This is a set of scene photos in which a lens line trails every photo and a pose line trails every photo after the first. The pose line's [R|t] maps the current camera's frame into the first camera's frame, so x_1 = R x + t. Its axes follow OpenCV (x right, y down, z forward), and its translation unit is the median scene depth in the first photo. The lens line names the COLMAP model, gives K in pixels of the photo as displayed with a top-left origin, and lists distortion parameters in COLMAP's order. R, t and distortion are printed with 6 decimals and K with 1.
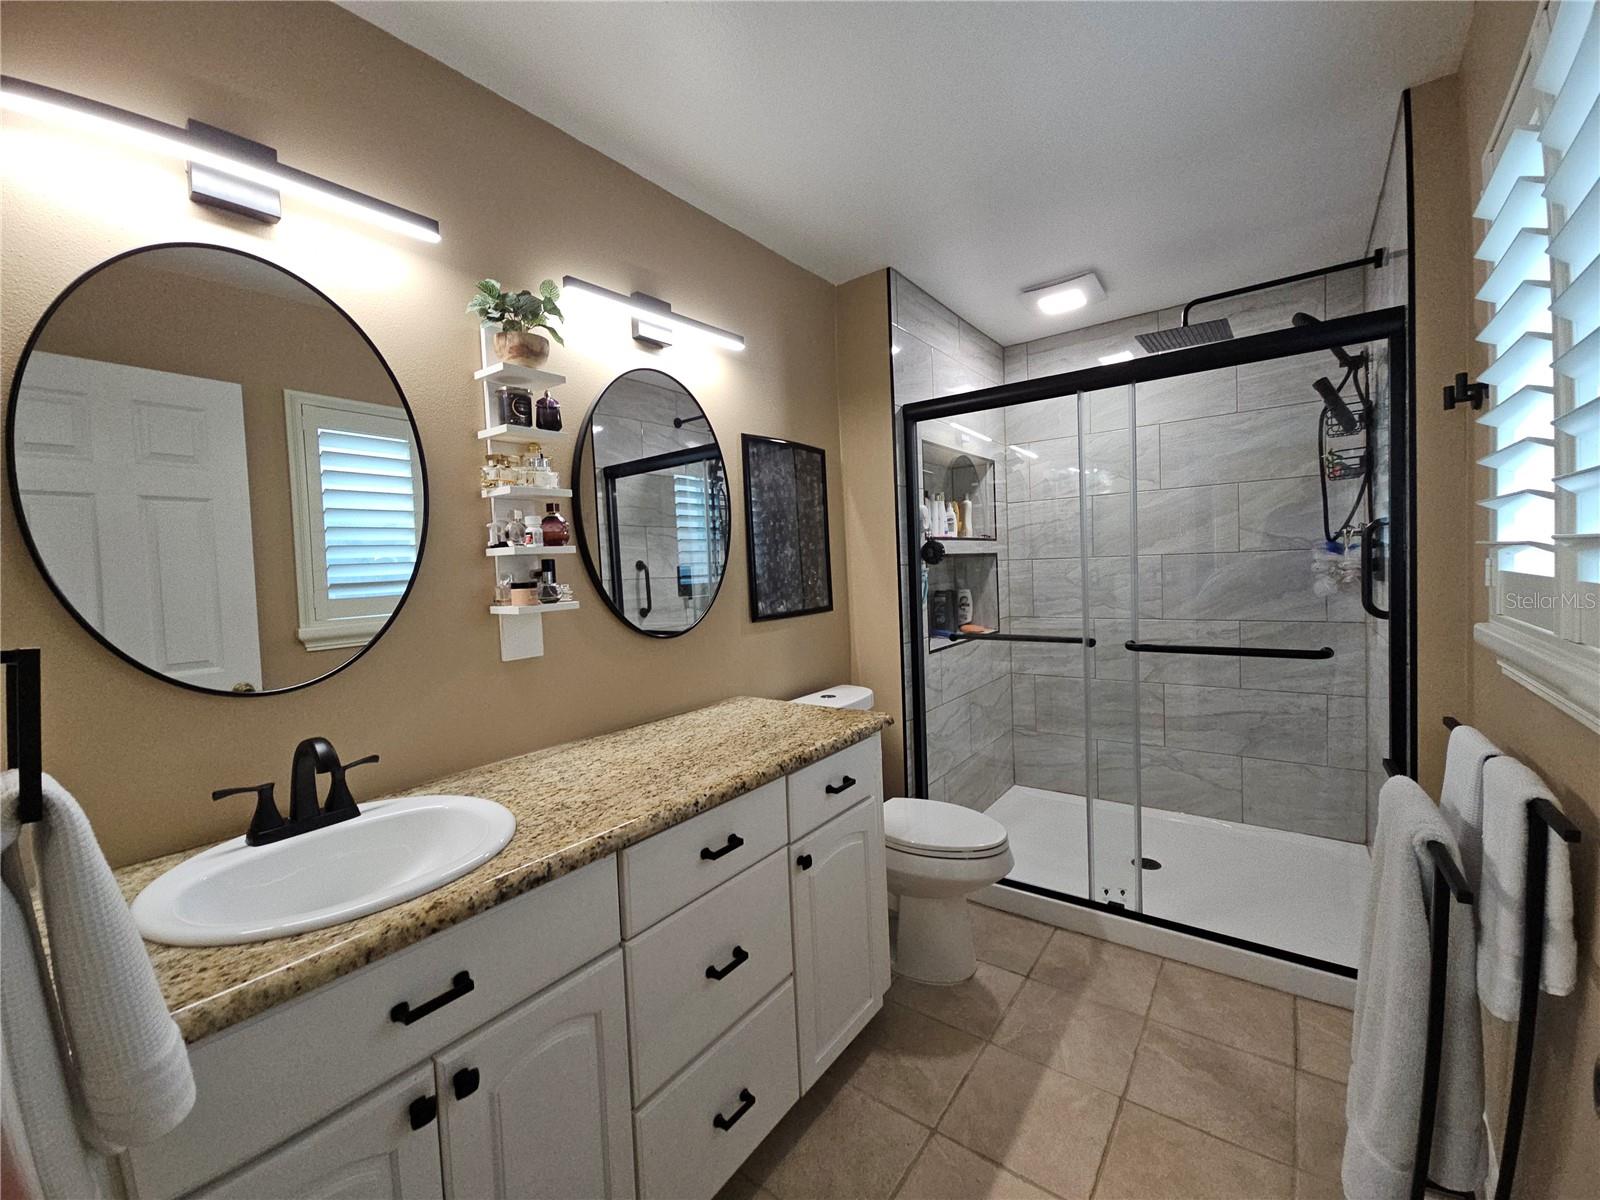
lens RADIAL K [[646.2, 0, 784.1], [0, 646.2, 587.3], [0, 0, 1]] dist [-0.000683, -0.009570]
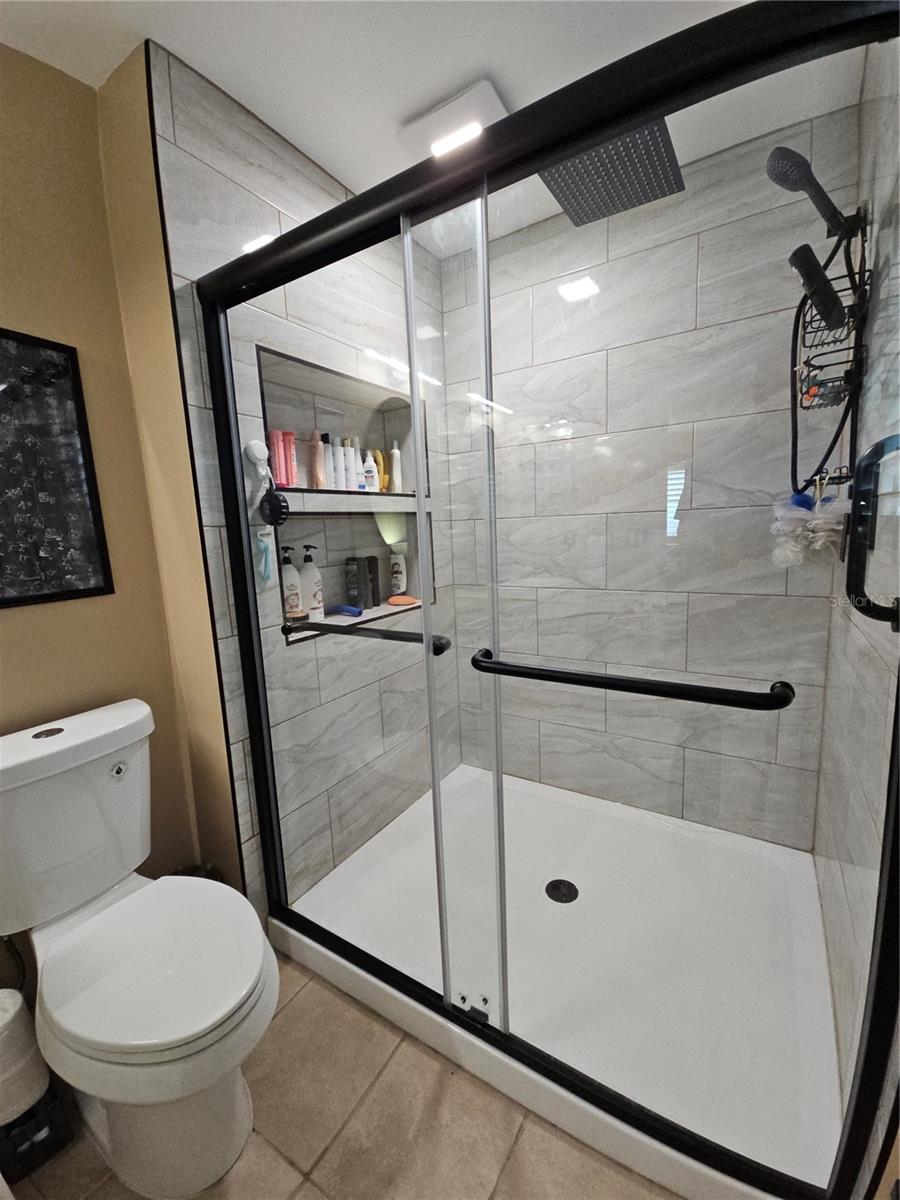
lens RADIAL K [[484.6, 0, 450.8], [0, 484.6, 594.3], [0, 0, 1]] dist [-0.000683, -0.009570]
pose [[0.995285, -0.014938, 0.095839, 0.385162], [0.004944, 0.994599, 0.103678, -0.014645], [-0.096870, -0.102715, 0.989983, 0.461464]]
